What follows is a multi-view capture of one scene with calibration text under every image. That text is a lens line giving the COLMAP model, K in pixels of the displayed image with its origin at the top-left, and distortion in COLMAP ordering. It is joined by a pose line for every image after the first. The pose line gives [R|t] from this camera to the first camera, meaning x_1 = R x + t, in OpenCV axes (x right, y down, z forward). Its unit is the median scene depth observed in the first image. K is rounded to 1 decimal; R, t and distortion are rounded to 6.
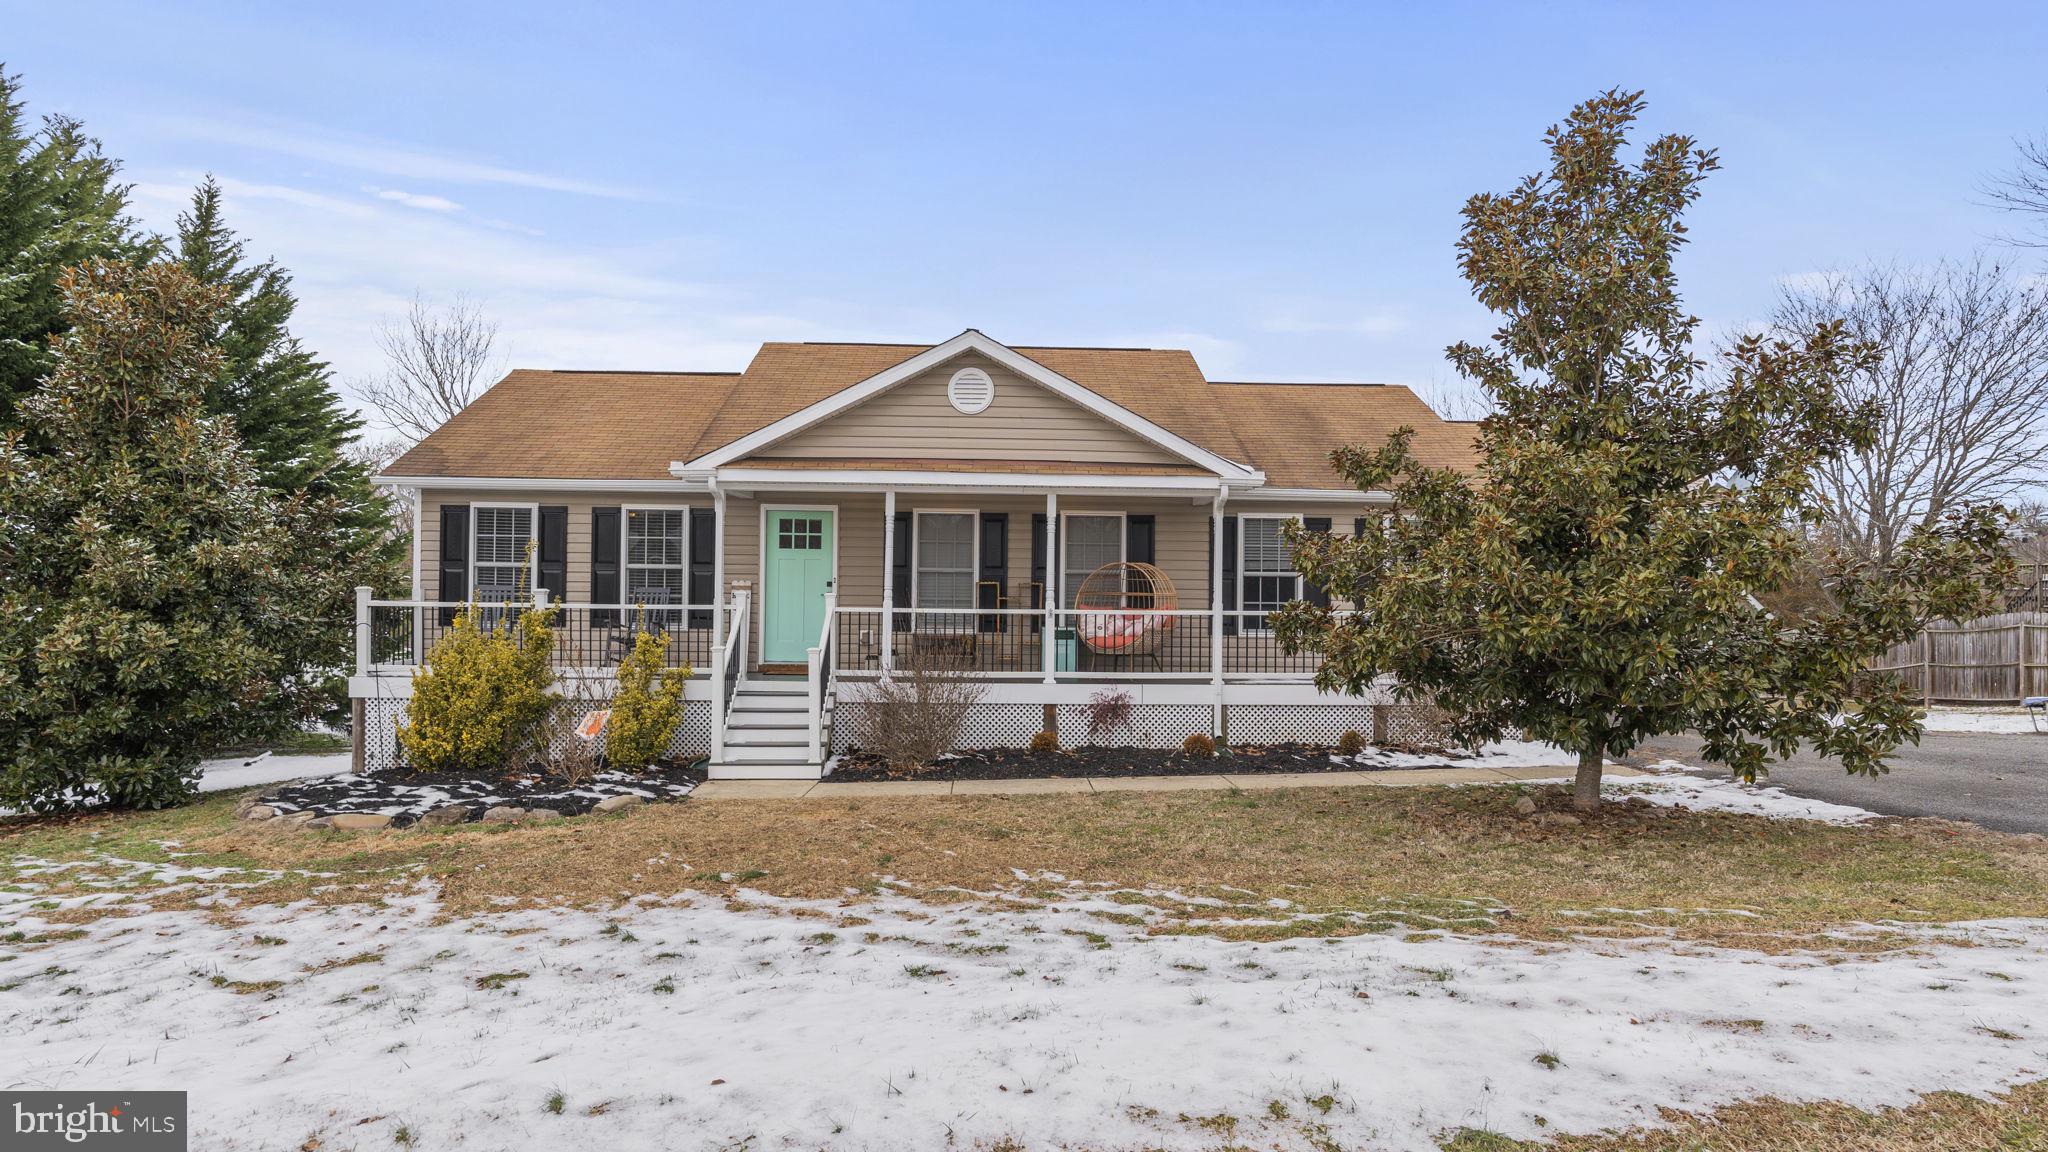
lens RADIAL K [[1225.9, 0, 1024.0], [0, 1225.9, 576.0], [0, 0, 1]] dist [0.000603, 0.000082]
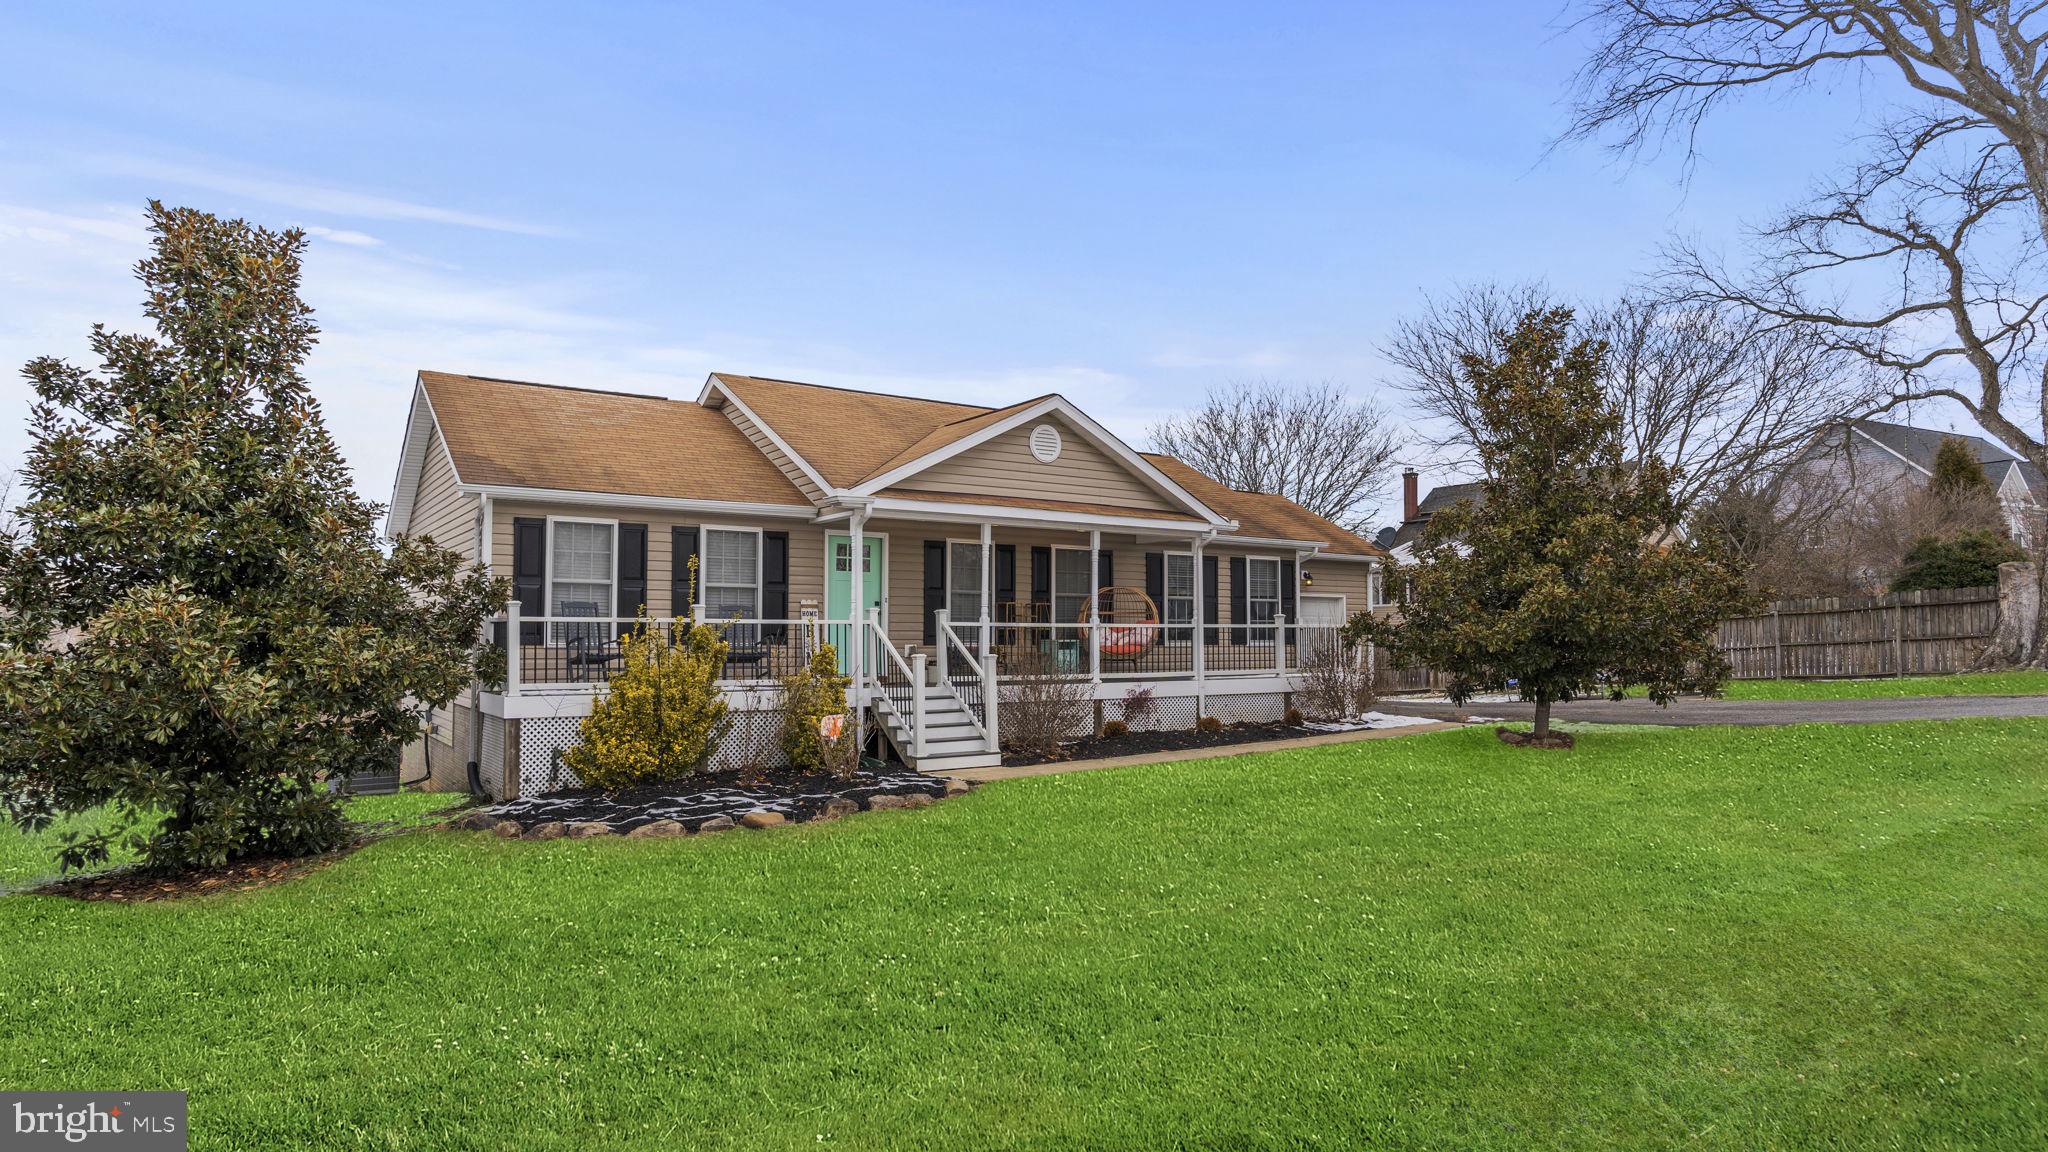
lens RADIAL K [[1225.9, 0, 1024.0], [0, 1225.9, 576.0], [0, 0, 1]] dist [0.000603, 0.000082]
pose [[0.849377, 0.014084, 0.527598, -0.700926], [-0.010391, 0.999896, -0.009964, -0.007704], [-0.527684, 0.002981, 0.849436, -0.020530]]
